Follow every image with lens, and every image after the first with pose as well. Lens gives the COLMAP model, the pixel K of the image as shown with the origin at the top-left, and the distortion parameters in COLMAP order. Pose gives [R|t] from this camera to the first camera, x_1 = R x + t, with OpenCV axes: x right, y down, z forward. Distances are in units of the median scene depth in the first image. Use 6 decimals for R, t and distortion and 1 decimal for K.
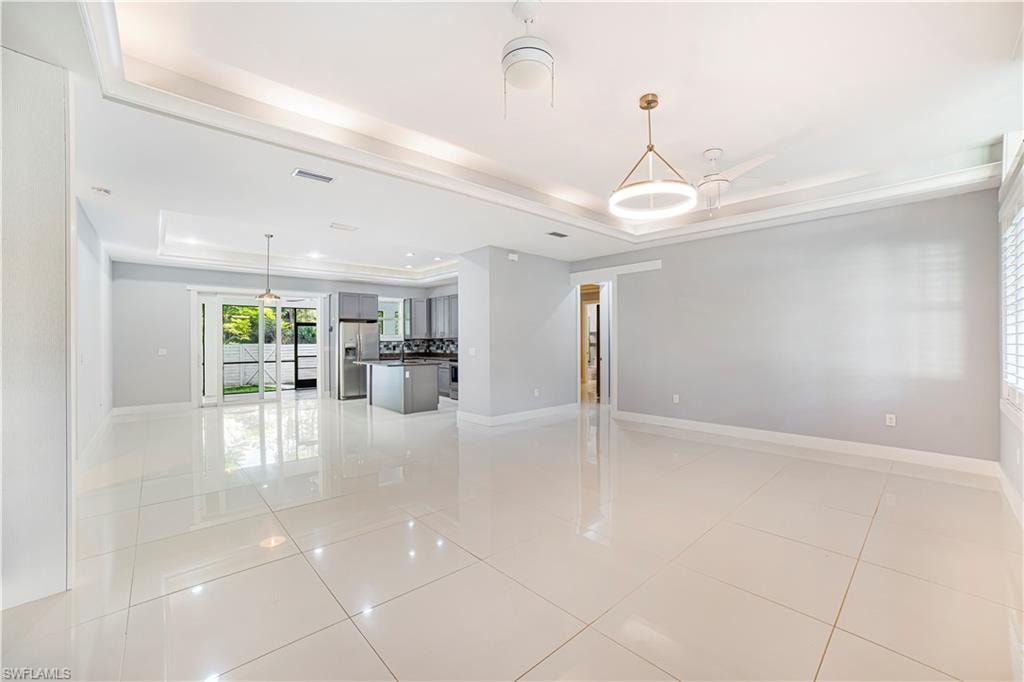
lens RADIAL K [[416.7, 0, 502.8], [0, 416.7, 345.9], [0, 0, 1]] dist [-0.004096, 0.002936]
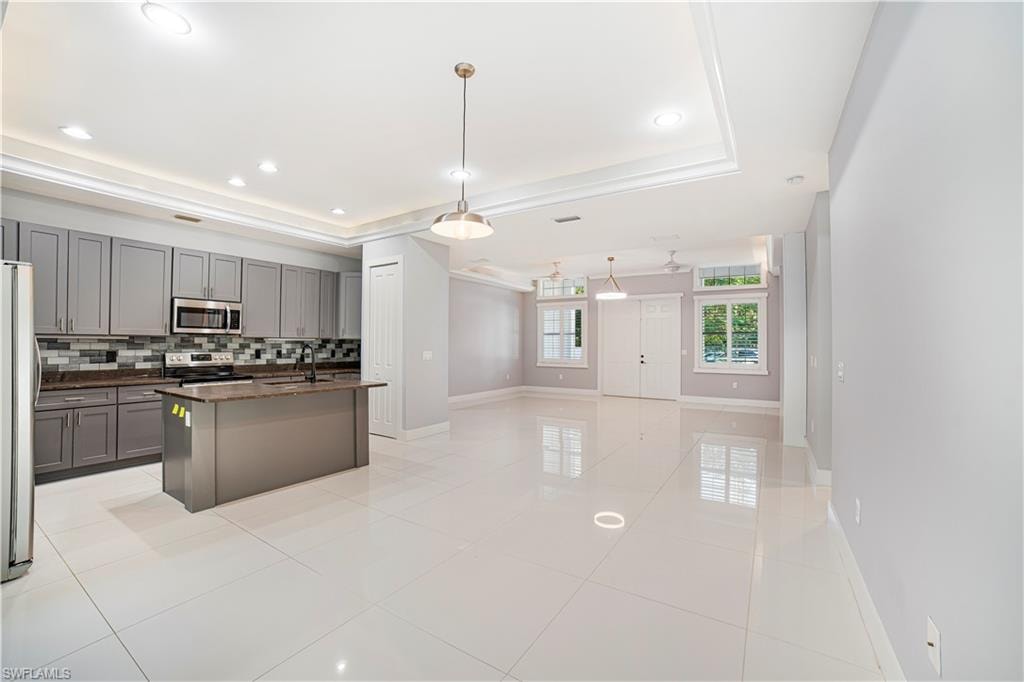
lens RADIAL K [[416.7, 0, 484.9], [0, 416.7, 347.2], [0, 0, 1]] dist [-0.004096, 0.002936]
pose [[-0.255856, -0.006302, 0.966694, -0.597691], [0.009401, 0.999915, 0.009007, -0.005461], [-0.966669, 0.011392, -0.255776, 0.686828]]
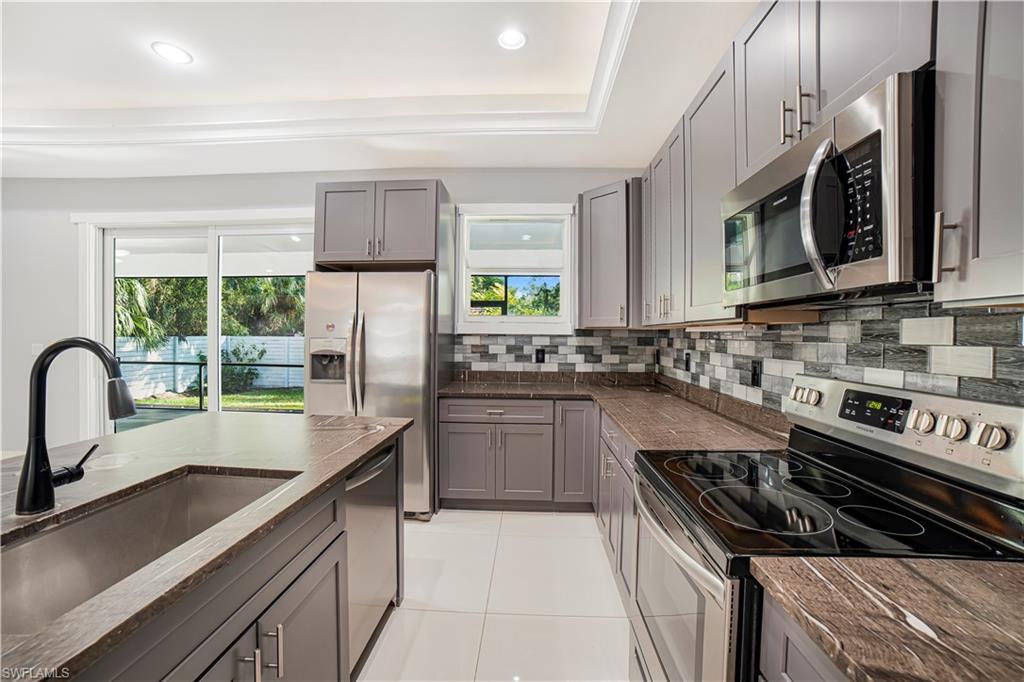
lens RADIAL K [[429.0, 0, 508.2], [0, 429.0, 333.9], [0, 0, 1]] dist [-0.045148, 0.008214]
pose [[0.724599, 0.005865, -0.689146, -0.046210], [-0.018522, 0.999768, -0.010966, -0.008483], [0.688922, 0.020710, 0.724540, 0.740055]]
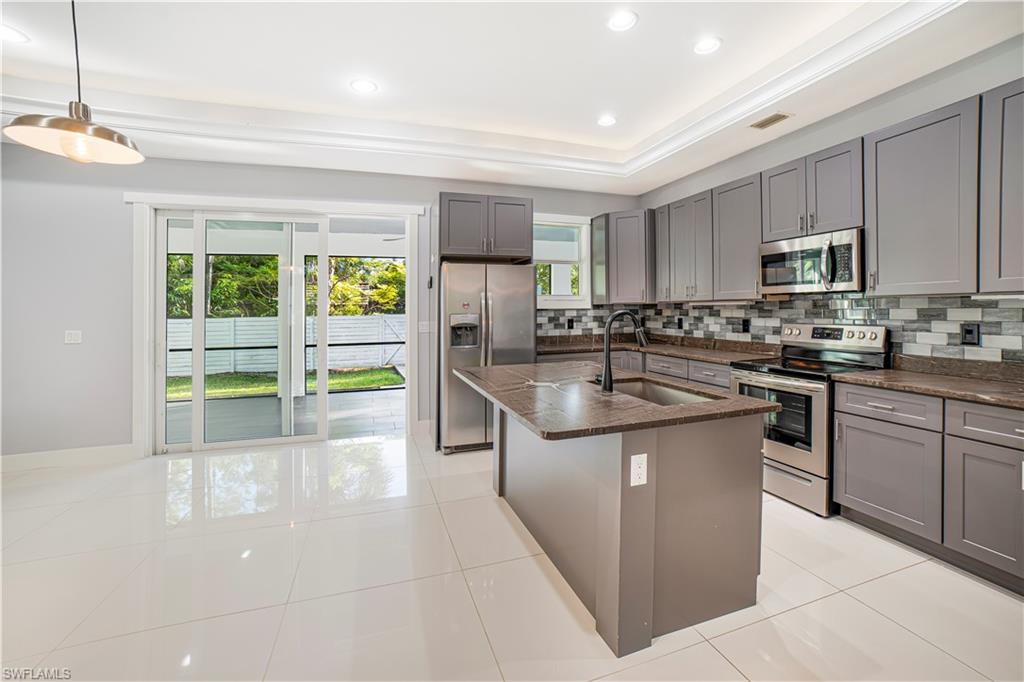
lens RADIAL K [[429.0, 0, 510.5], [0, 429.0, 308.1], [0, 0, 1]] dist [-0.045148, 0.008214]
pose [[0.925146, -0.007542, -0.379536, -0.142075], [0.001371, 0.999862, -0.016527, -0.004958], [0.379608, 0.014769, 0.925029, 0.537052]]
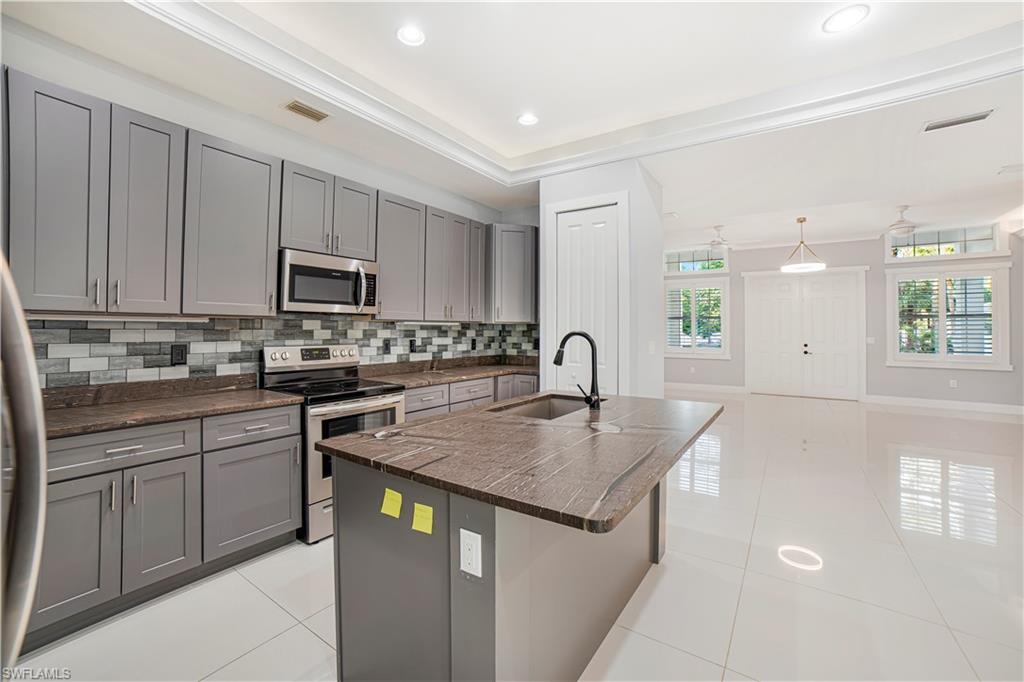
lens RADIAL K [[429.0, 0, 506.0], [0, 429.0, 331.2], [0, 0, 1]] dist [-0.045148, 0.008214]
pose [[-0.264694, -0.005249, 0.964318, -0.364302], [0.008122, 0.999938, 0.007673, -0.008906], [-0.964298, 0.009863, -0.264635, 0.831595]]
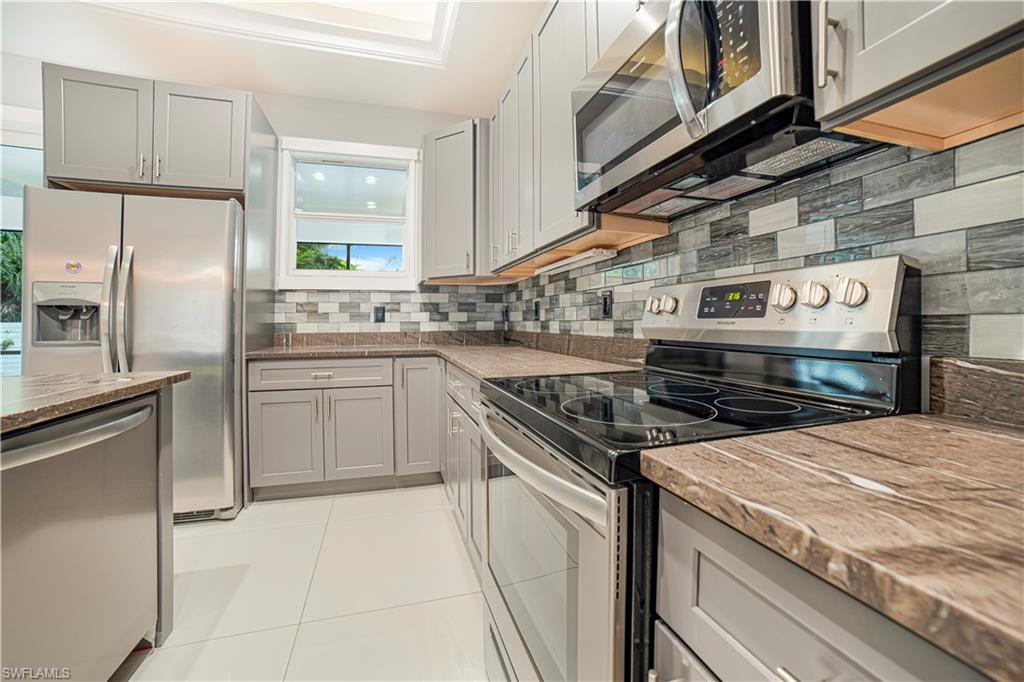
lens RADIAL K [[429.0, 0, 510.0], [0, 429.0, 314.3], [0, 0, 1]] dist [-0.045148, 0.008214]
pose [[0.916499, -0.011282, -0.399877, -0.059582], [-0.001572, 0.999493, -0.031802, 0.014065], [0.400033, 0.029775, 0.916017, 0.767697]]
